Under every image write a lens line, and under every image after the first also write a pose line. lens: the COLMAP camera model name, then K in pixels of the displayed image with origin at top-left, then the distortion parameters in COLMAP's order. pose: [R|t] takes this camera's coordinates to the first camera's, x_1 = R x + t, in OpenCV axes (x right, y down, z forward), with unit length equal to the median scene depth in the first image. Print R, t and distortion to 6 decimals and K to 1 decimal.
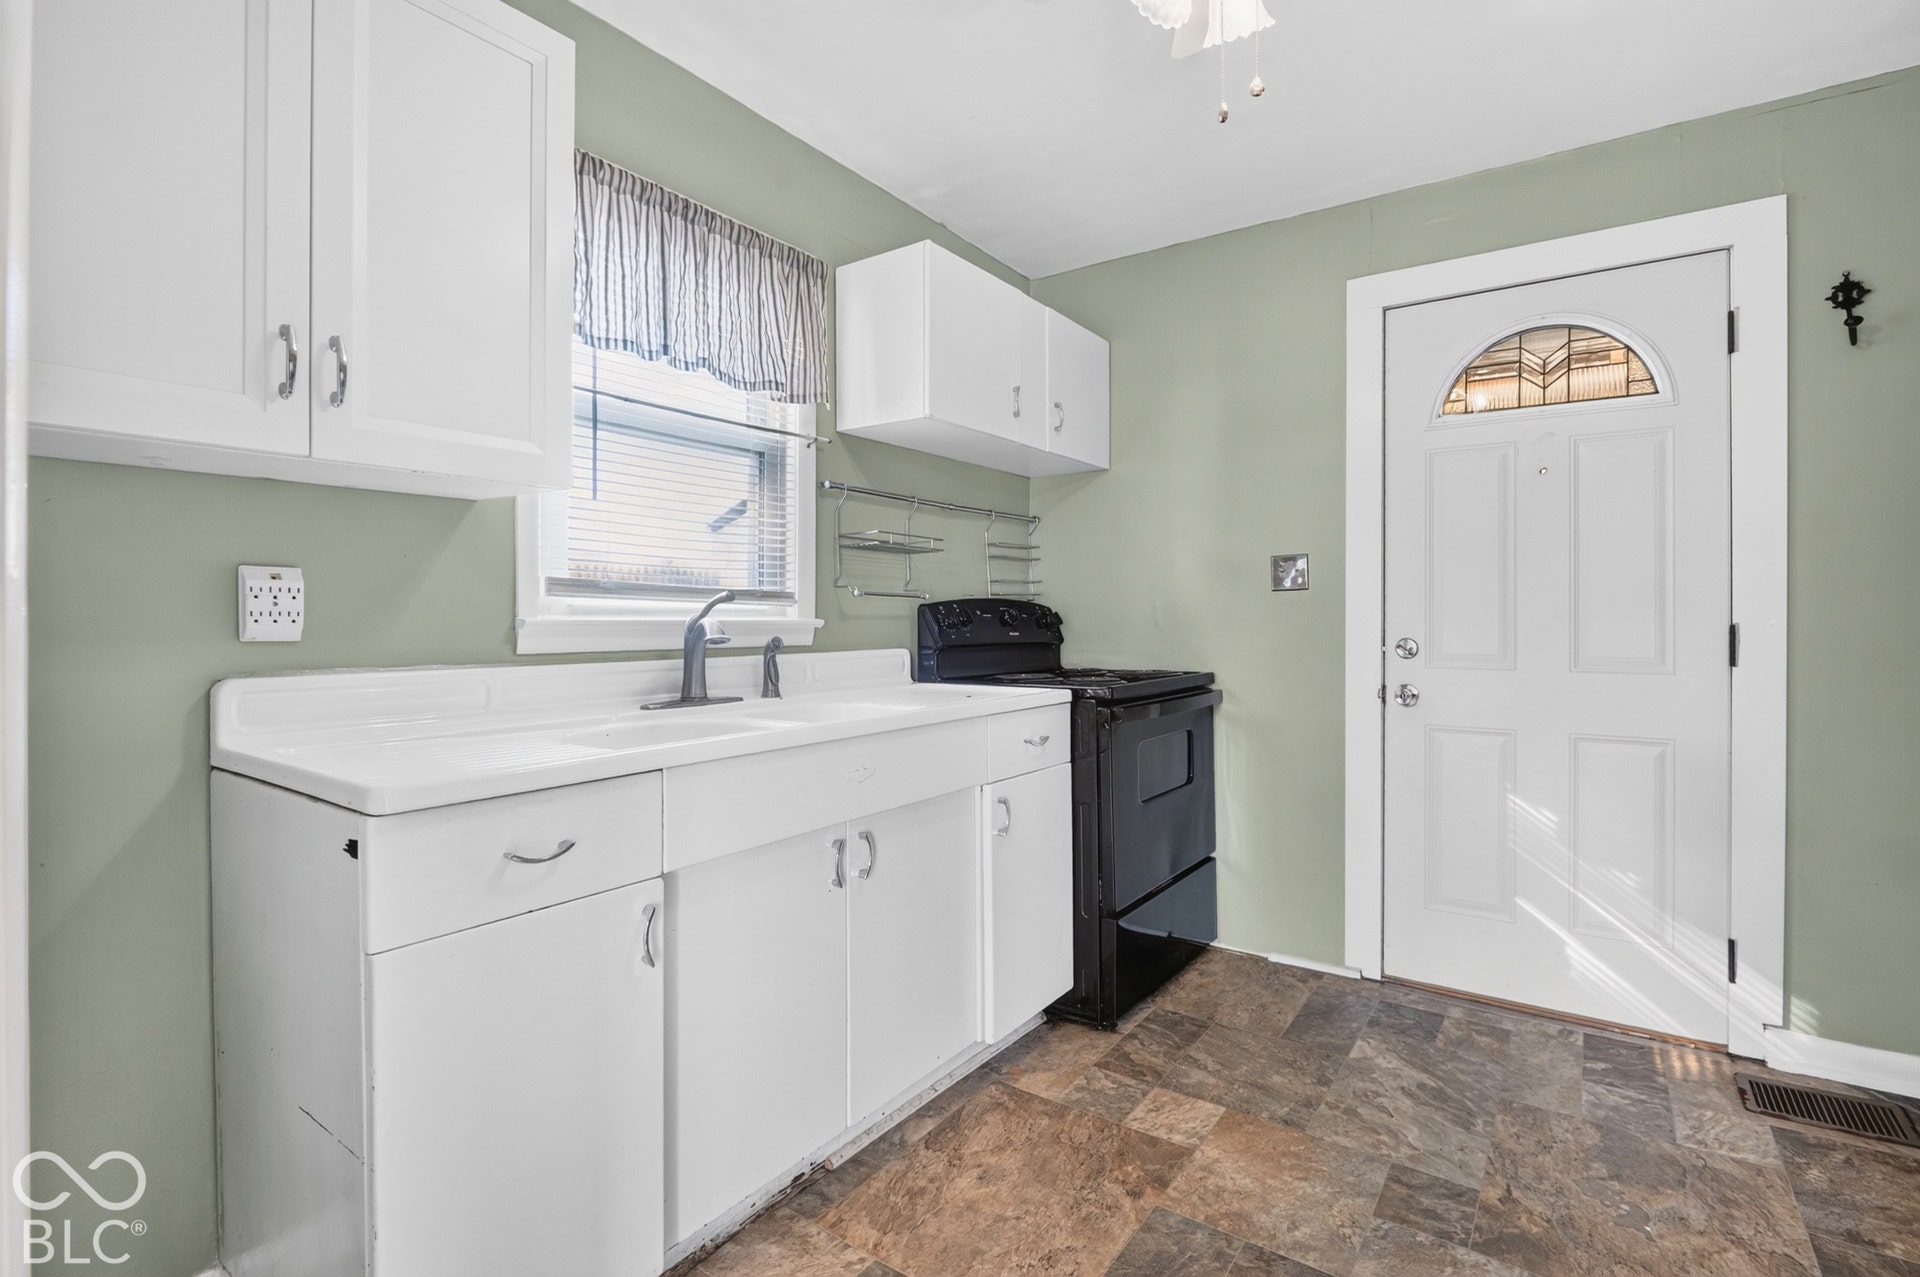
lens RADIAL K [[911.5, 0, 966.2], [0, 911.5, 612.8], [0, 0, 1]] dist [-0.000782, -0.001962]
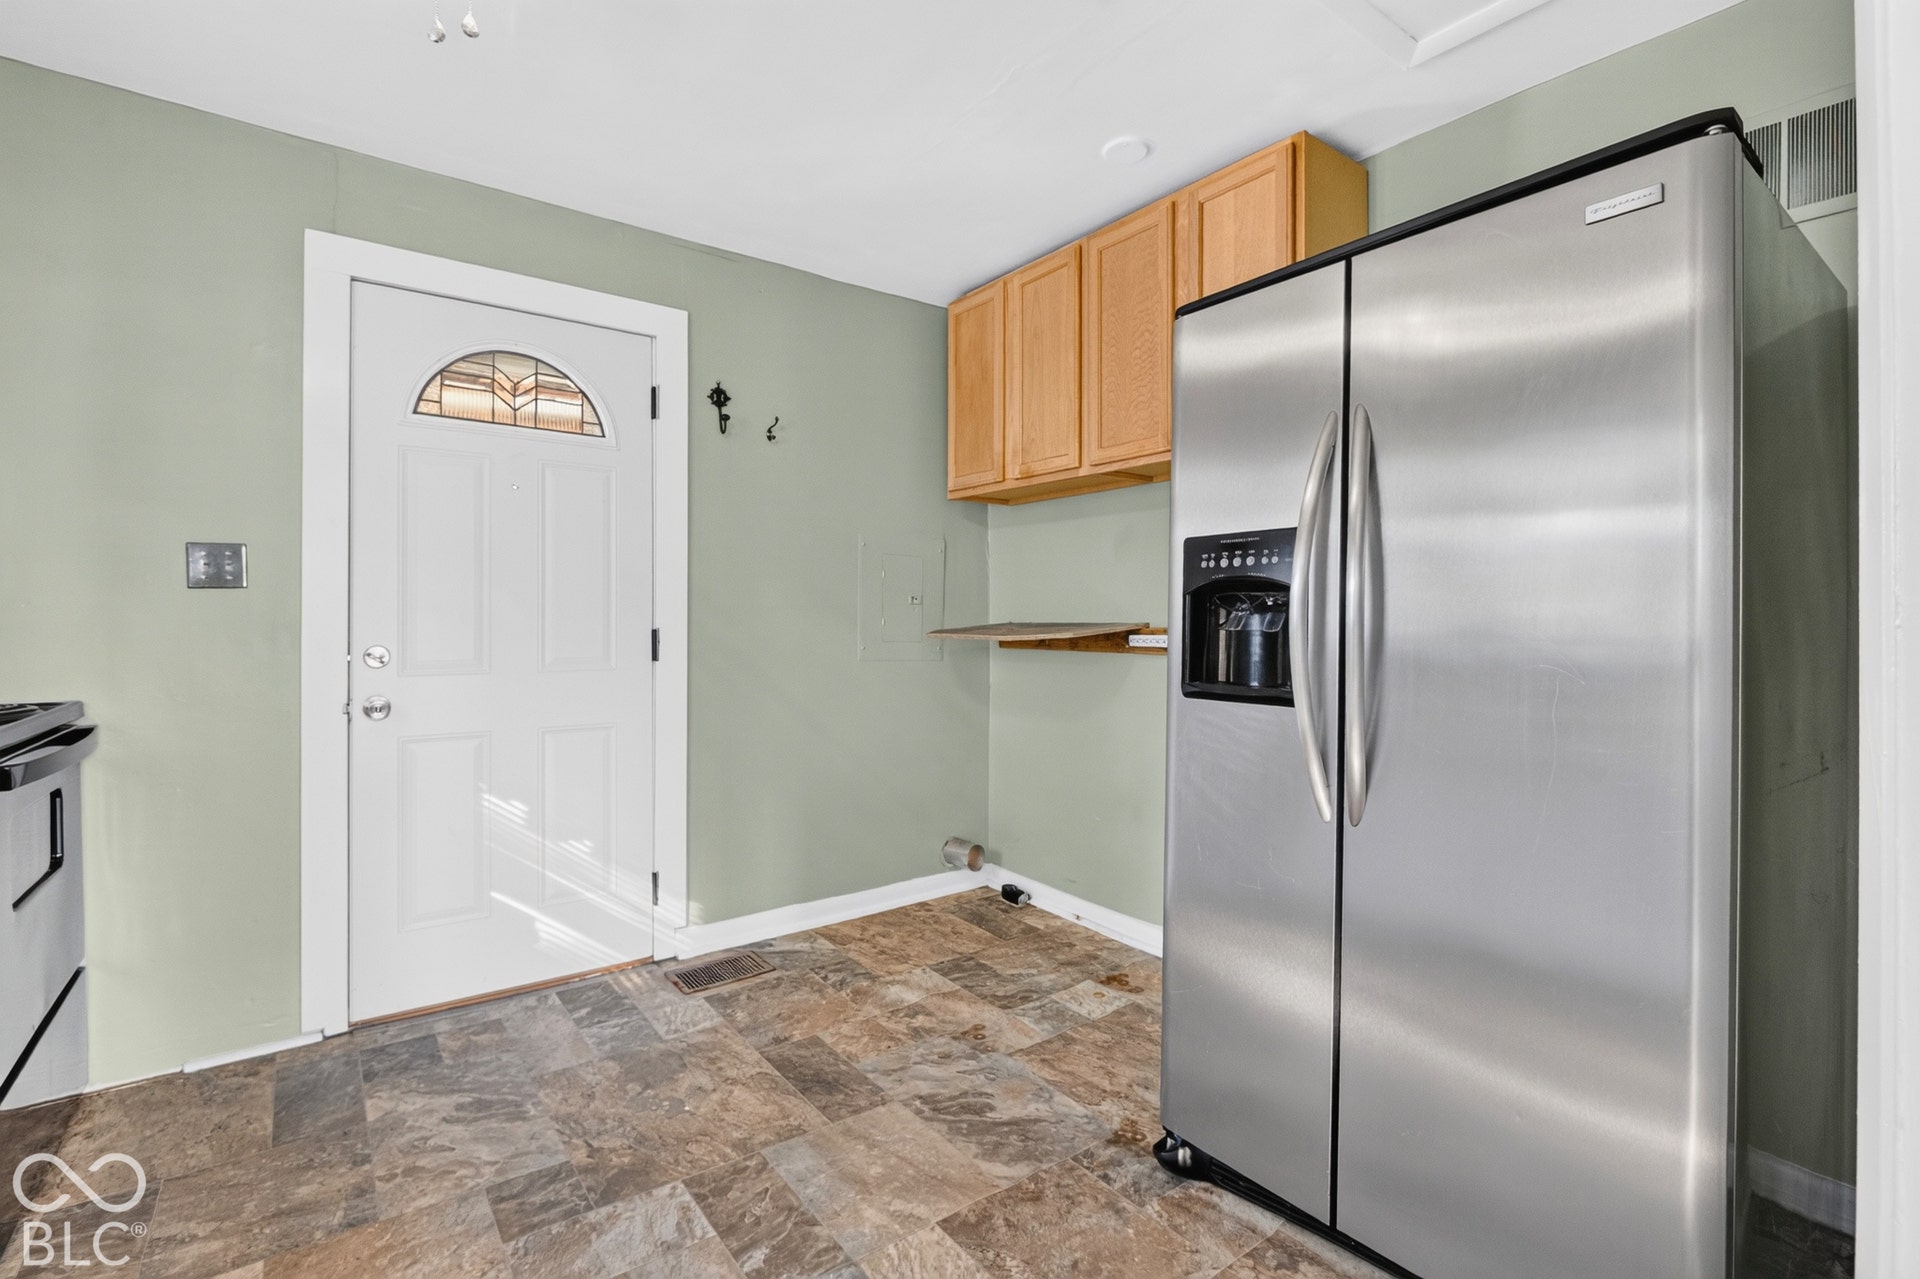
lens RADIAL K [[911.5, 0, 966.2], [0, 911.5, 613.8], [0, 0, 1]] dist [-0.000782, -0.001962]
pose [[0.293934, 0.007713, 0.955794, -0.271352], [-0.006041, 0.999962, -0.006211, -0.003231], [-0.955807, -0.003949, 0.293970, 0.199746]]
